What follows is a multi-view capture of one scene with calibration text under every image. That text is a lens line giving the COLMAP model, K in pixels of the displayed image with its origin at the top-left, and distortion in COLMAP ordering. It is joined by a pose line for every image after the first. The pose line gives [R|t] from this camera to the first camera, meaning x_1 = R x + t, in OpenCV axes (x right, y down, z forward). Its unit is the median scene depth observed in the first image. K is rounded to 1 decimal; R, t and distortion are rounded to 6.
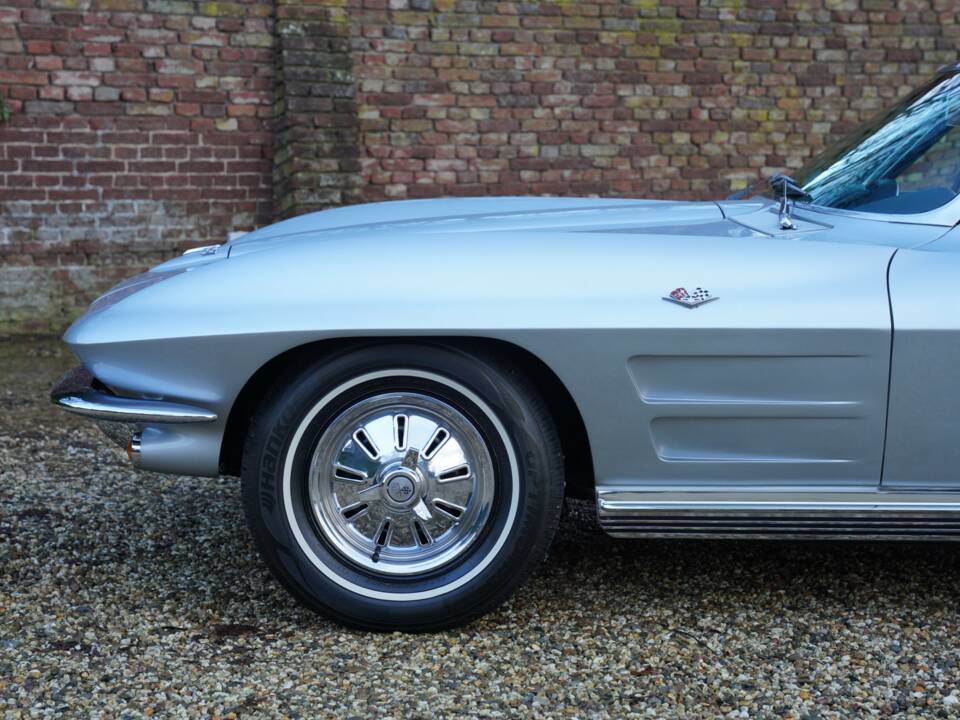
lens RADIAL K [[1949.2, 0, 485.2], [0, 1949.2, 364.3], [0, 0, 1]] dist [0.187603, 0.633439]
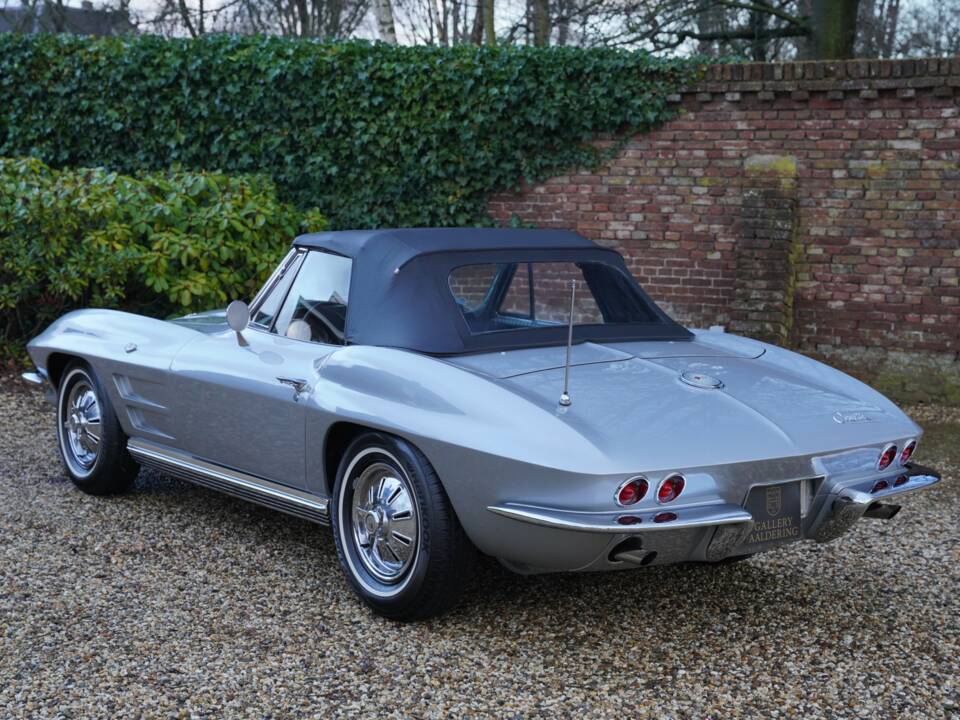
lens RADIAL K [[1519.2, 0, 476.8], [0, 1519.2, 356.8], [0, 0, 1]] dist [0.089197, 0.194990]
pose [[0.596589, 0.086598, -0.797861, 0.711838], [-0.119753, 0.992637, 0.018195, -0.043420], [0.793562, 0.084692, 0.602566, 0.146168]]
